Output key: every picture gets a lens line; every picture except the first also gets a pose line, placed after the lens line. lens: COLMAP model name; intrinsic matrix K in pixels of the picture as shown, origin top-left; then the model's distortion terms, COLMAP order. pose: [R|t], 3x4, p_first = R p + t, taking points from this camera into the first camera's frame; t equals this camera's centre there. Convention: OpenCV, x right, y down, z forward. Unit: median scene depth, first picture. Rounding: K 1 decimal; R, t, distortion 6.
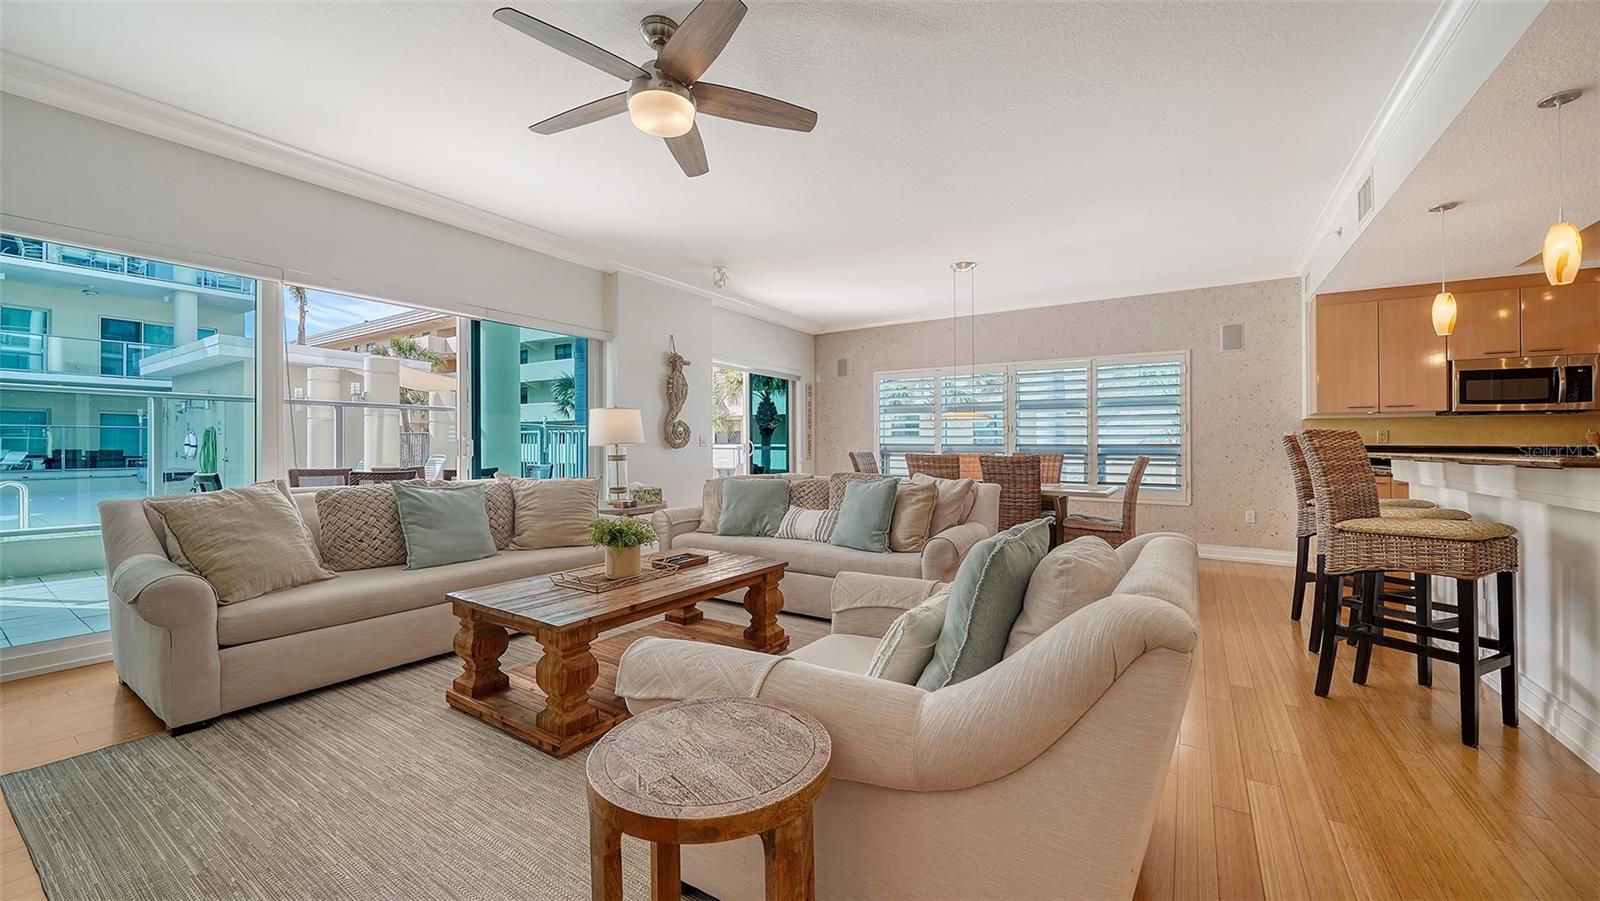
lens RADIAL K [[607.0, 0, 810.5], [0, 607.0, 435.7], [0, 0, 1]] dist [-0.008703, -0.000345]
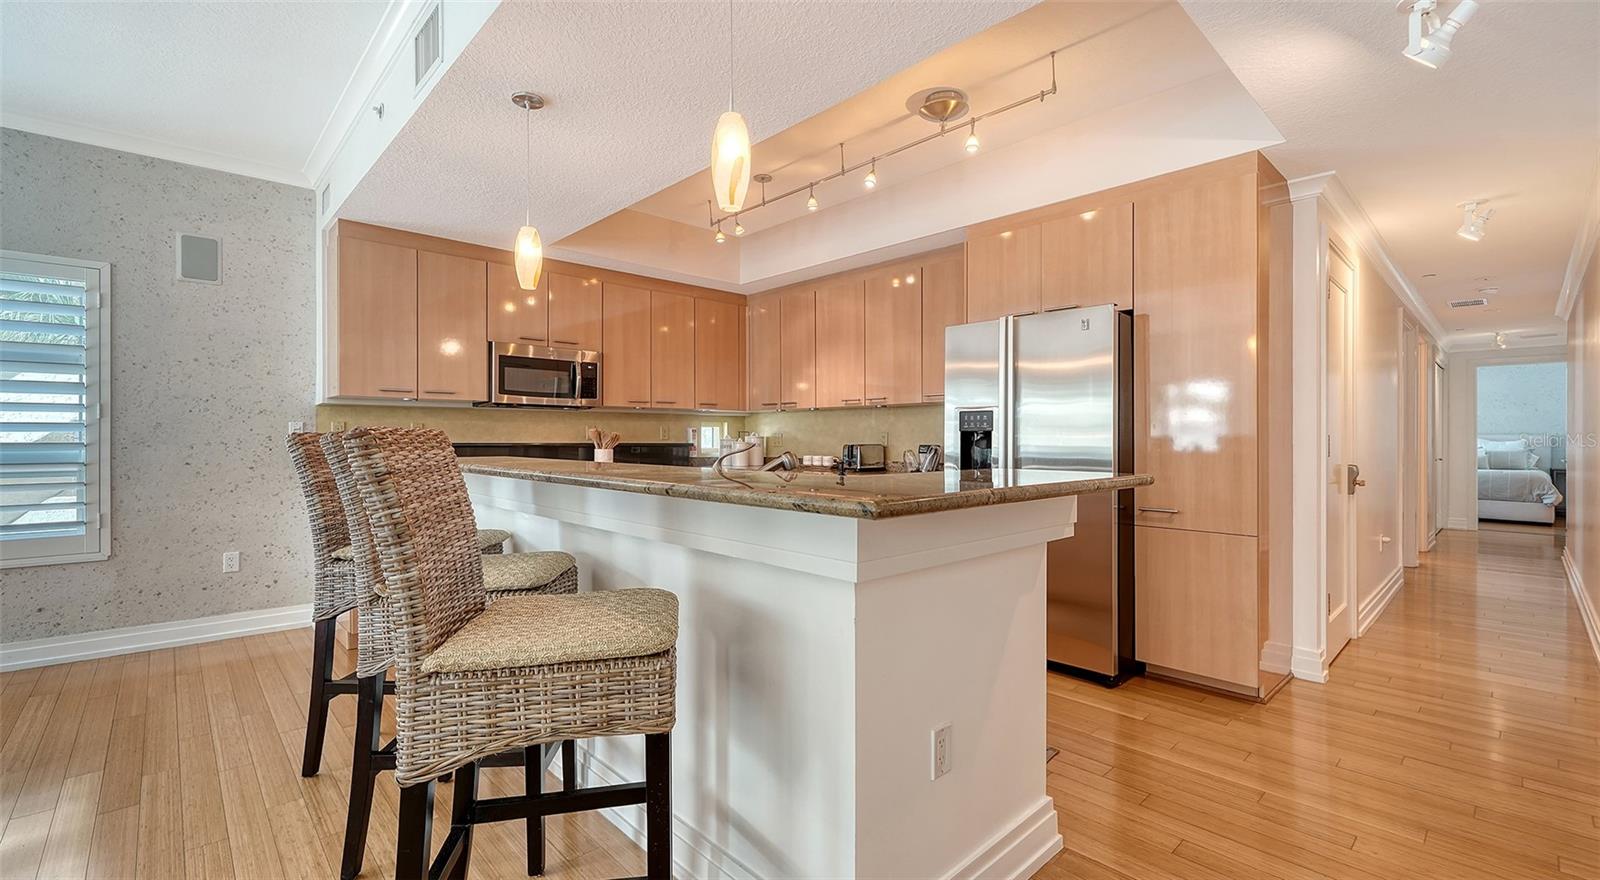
lens RADIAL K [[668.9, 0, 800.0], [0, 668.9, 440.0], [0, 0, 1]] dist [-0.000927, 0.000119]
pose [[0.246502, -0.008432, 0.969106, 0.262271], [-0.015510, 0.999800, 0.012644, -0.006583], [-0.969018, -0.018148, 0.246322, 0.339571]]
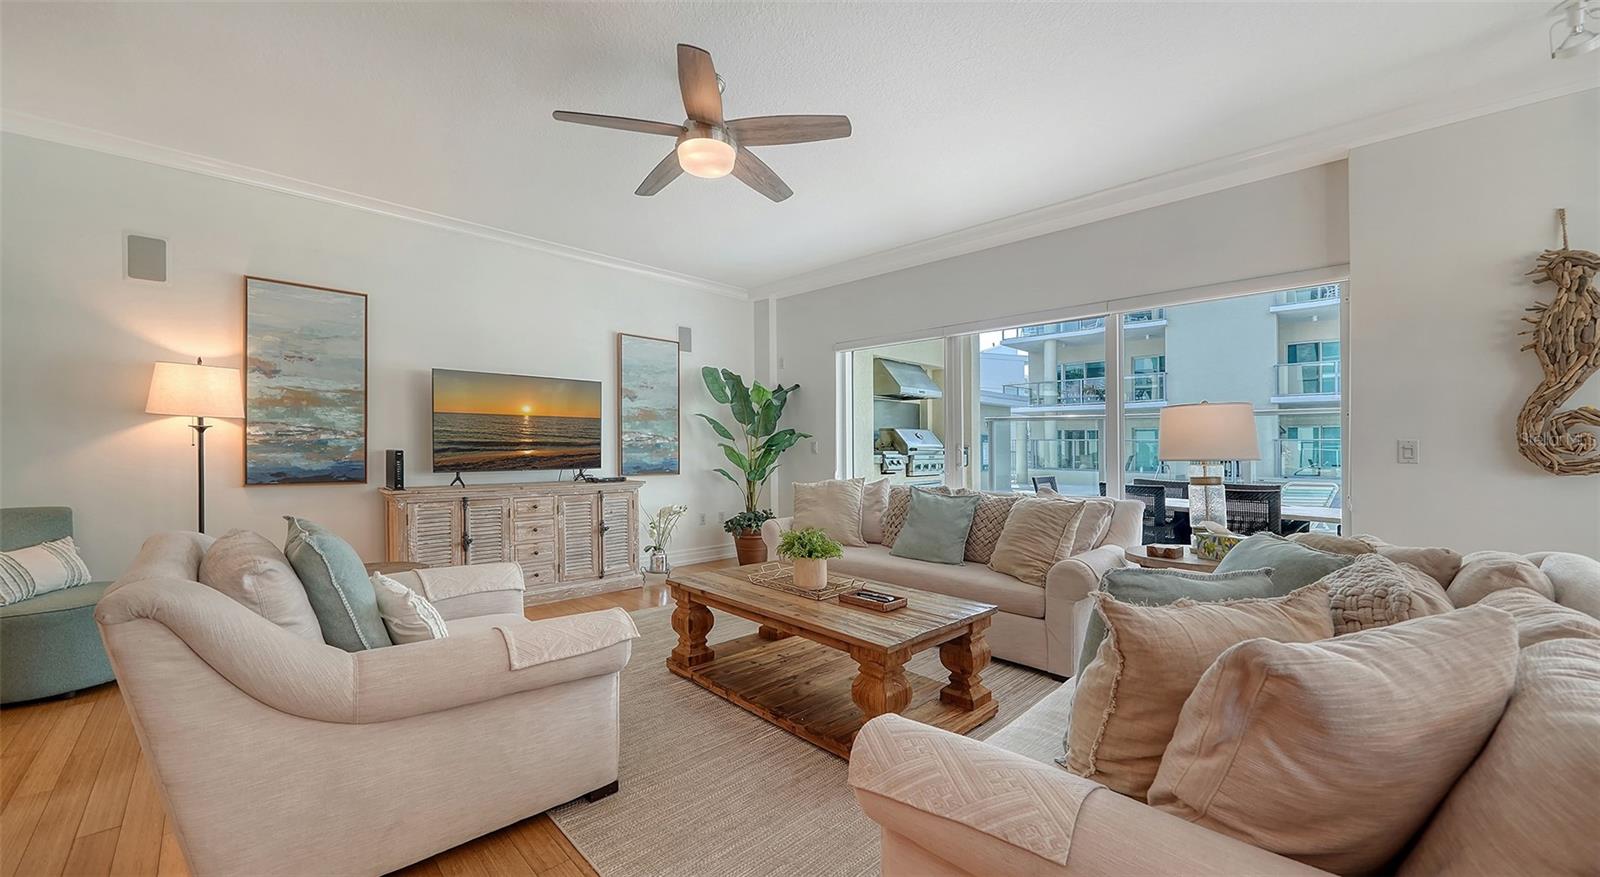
lens RADIAL K [[599.6, 0, 753.8], [0, 599.6, 450.6], [0, 0, 1]] dist [-0.010771, -0.000081]
pose [[-0.269252, 0.001287, -0.963069, 0.400808], [0.003497, 0.999994, 0.000358, 0.003356], [0.963063, -0.003272, -0.269255, 0.706495]]
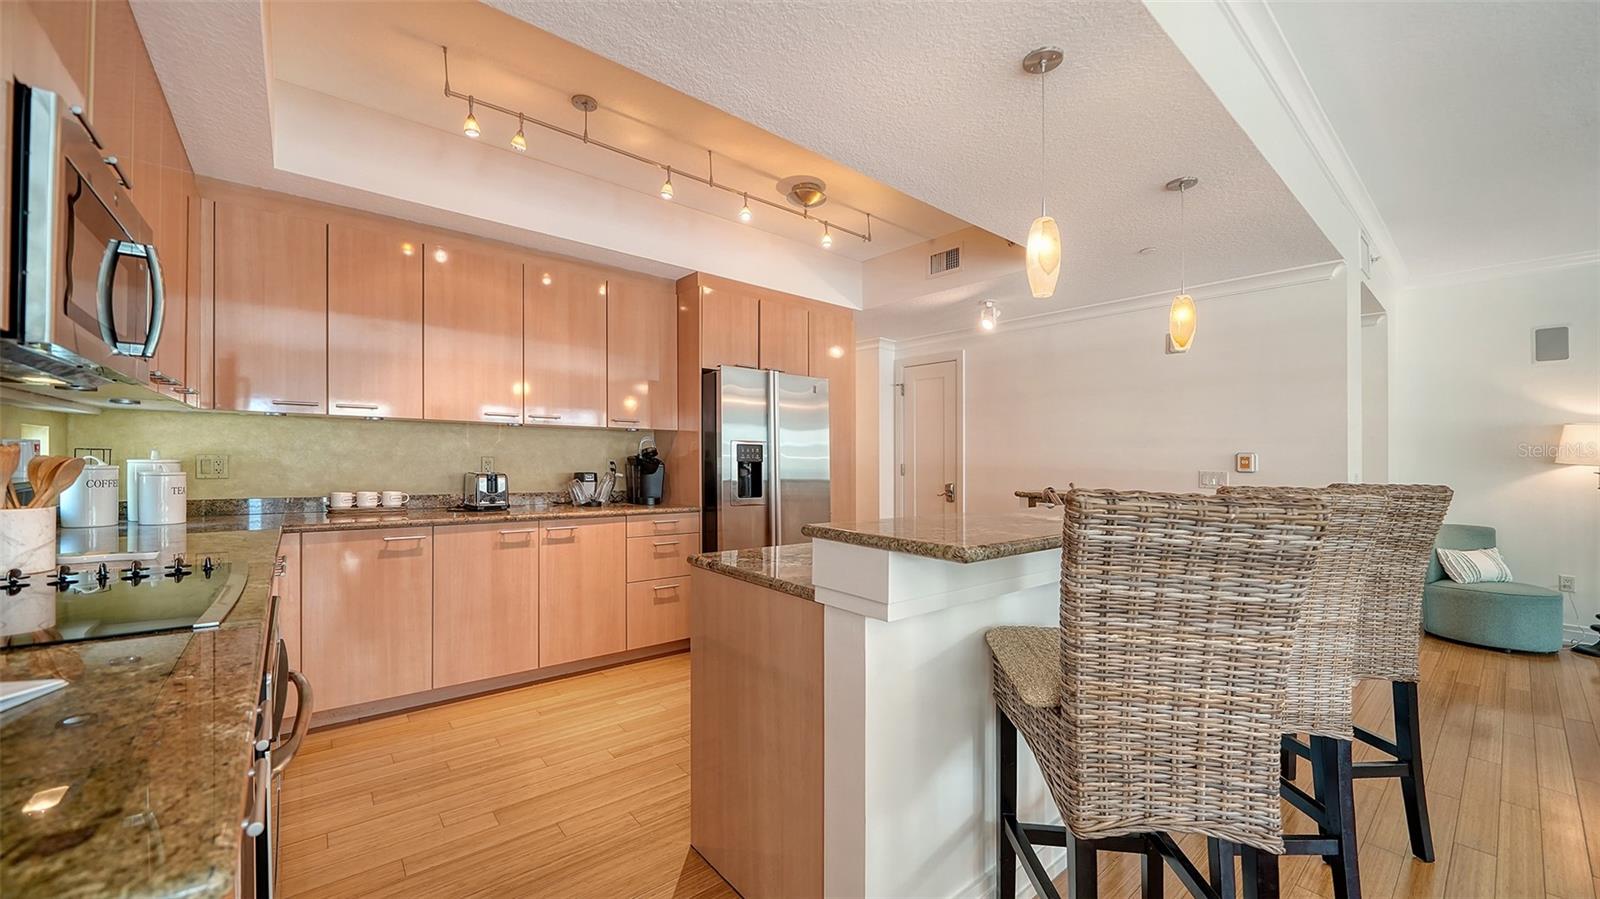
lens RADIAL K [[600.1, 0, 808.1], [0, 600.1, 451.8], [0, 0, 1]] dist [-0.000902, -0.000122]
pose [[-0.952396, -0.017809, 0.304342, 0.711786], [-0.025828, 0.999417, -0.022344, -0.007593], [-0.303767, -0.029141, -0.952301, 1.036934]]
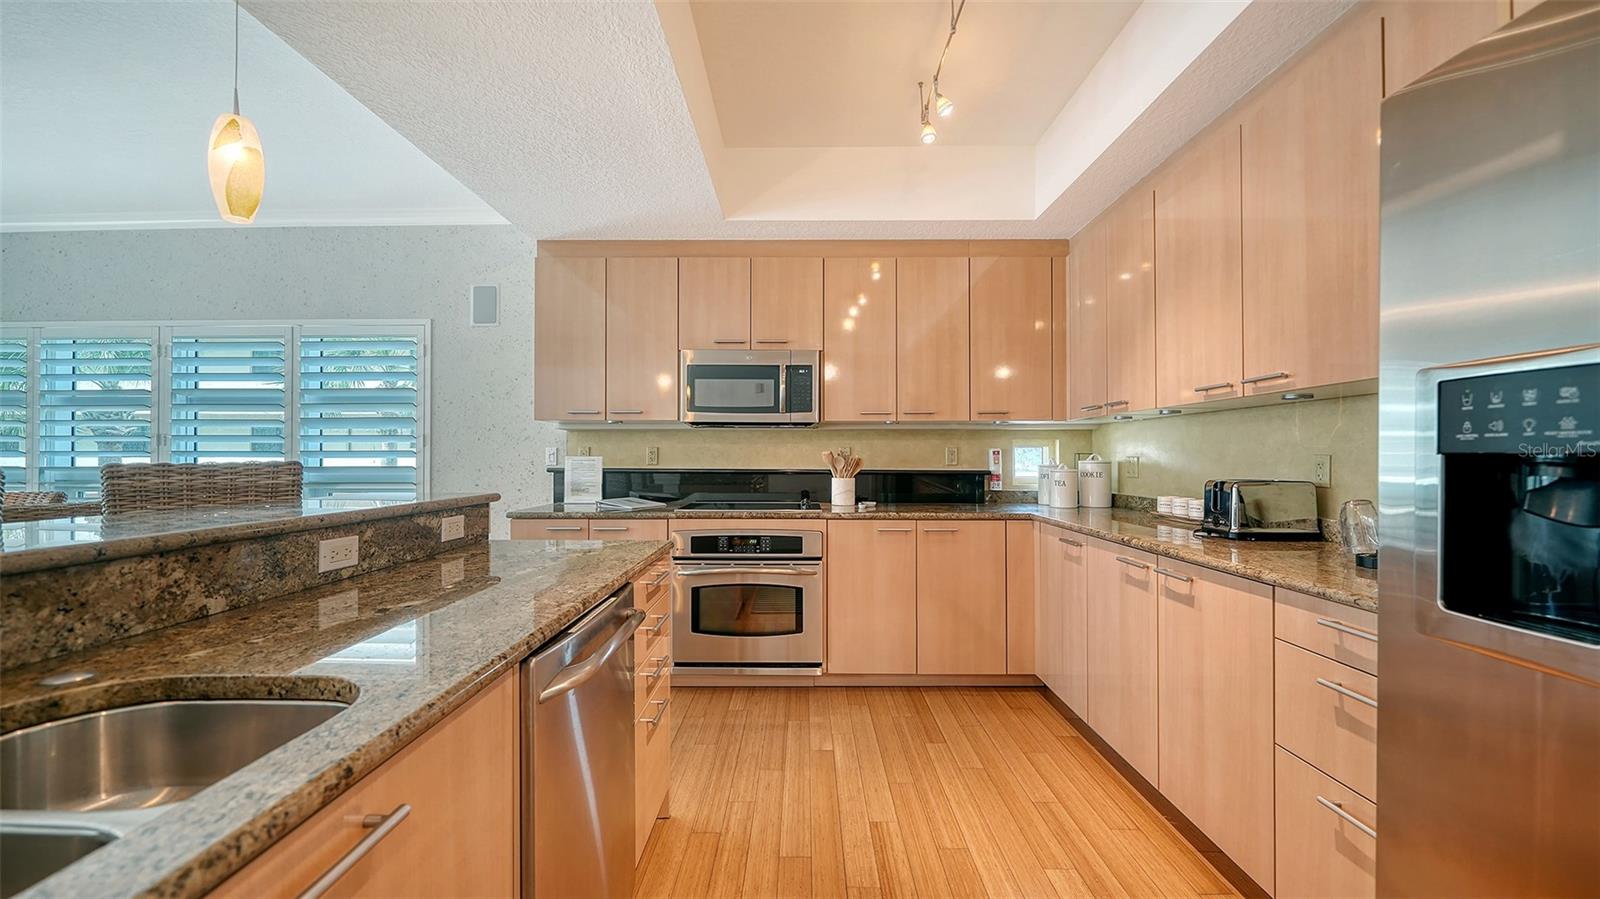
lens RADIAL K [[618.1, 0, 800.5], [0, 618.1, 447.7], [0, 0, 1]] dist [-0.000283, -0.000270]
pose [[0.847730, 0.003045, 0.530419, 0.760986], [-0.004578, 0.999988, 0.001575, -0.011133], [-0.530408, -0.003763, 0.847734, 0.295004]]
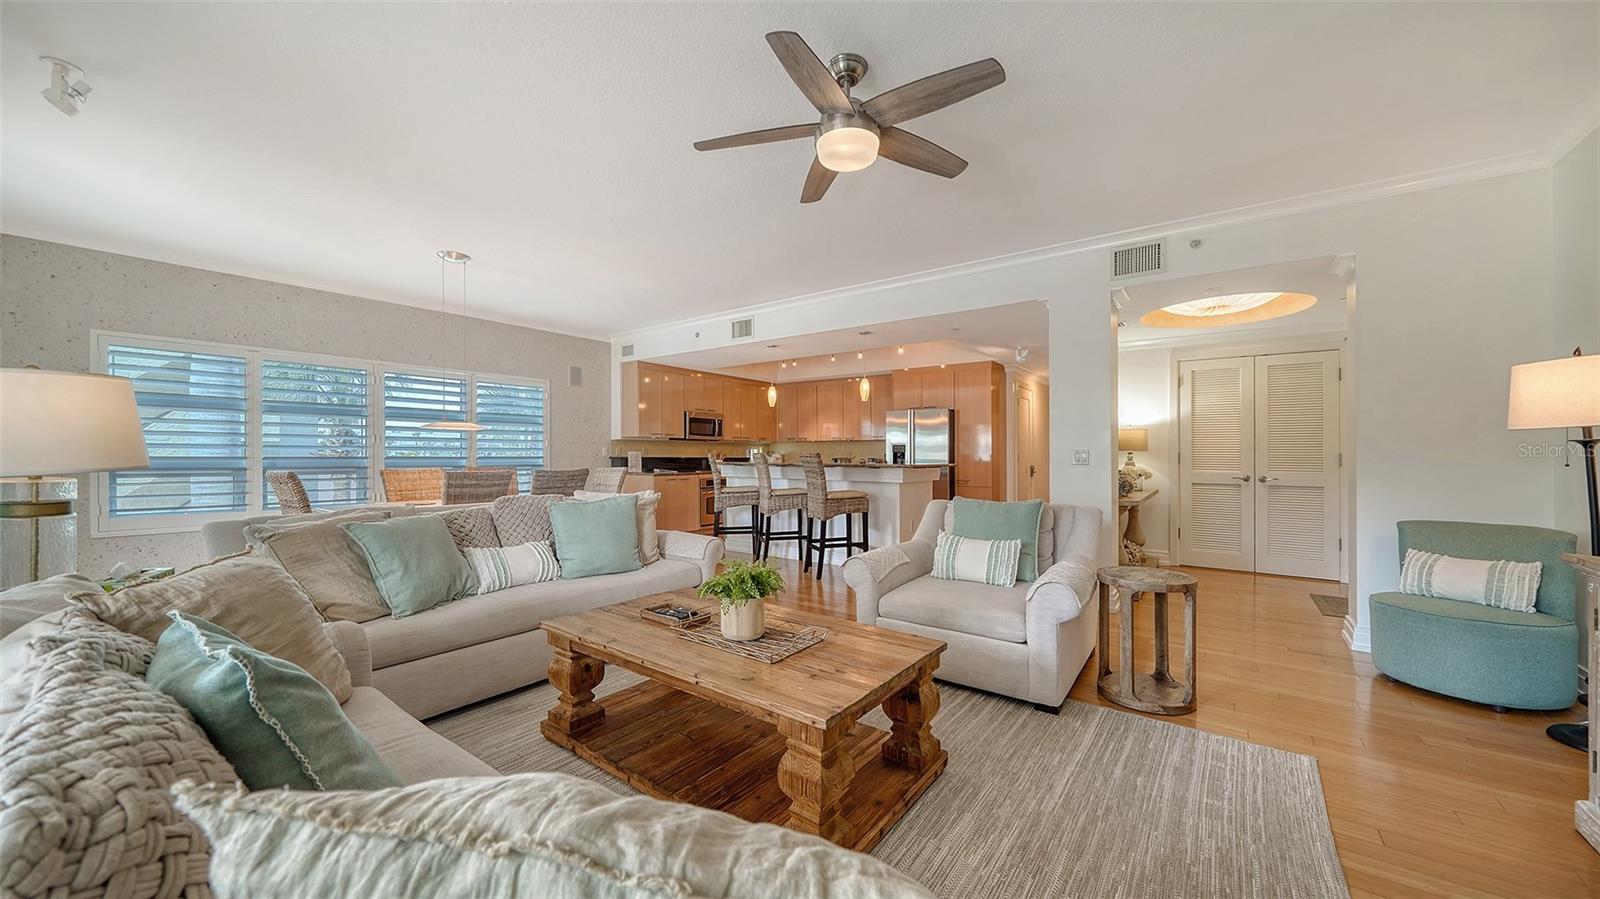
lens RADIAL K [[562.3, 0, 788.7], [0, 562.3, 451.9], [0, 0, 1]] dist [-0.000048, -0.000015]
pose [[0.088406, 0.000830, 0.996084, -0.591363], [-0.018847, 0.999822, 0.000840, -0.007166], [-0.995906, -0.018847, 0.088406, 0.503876]]
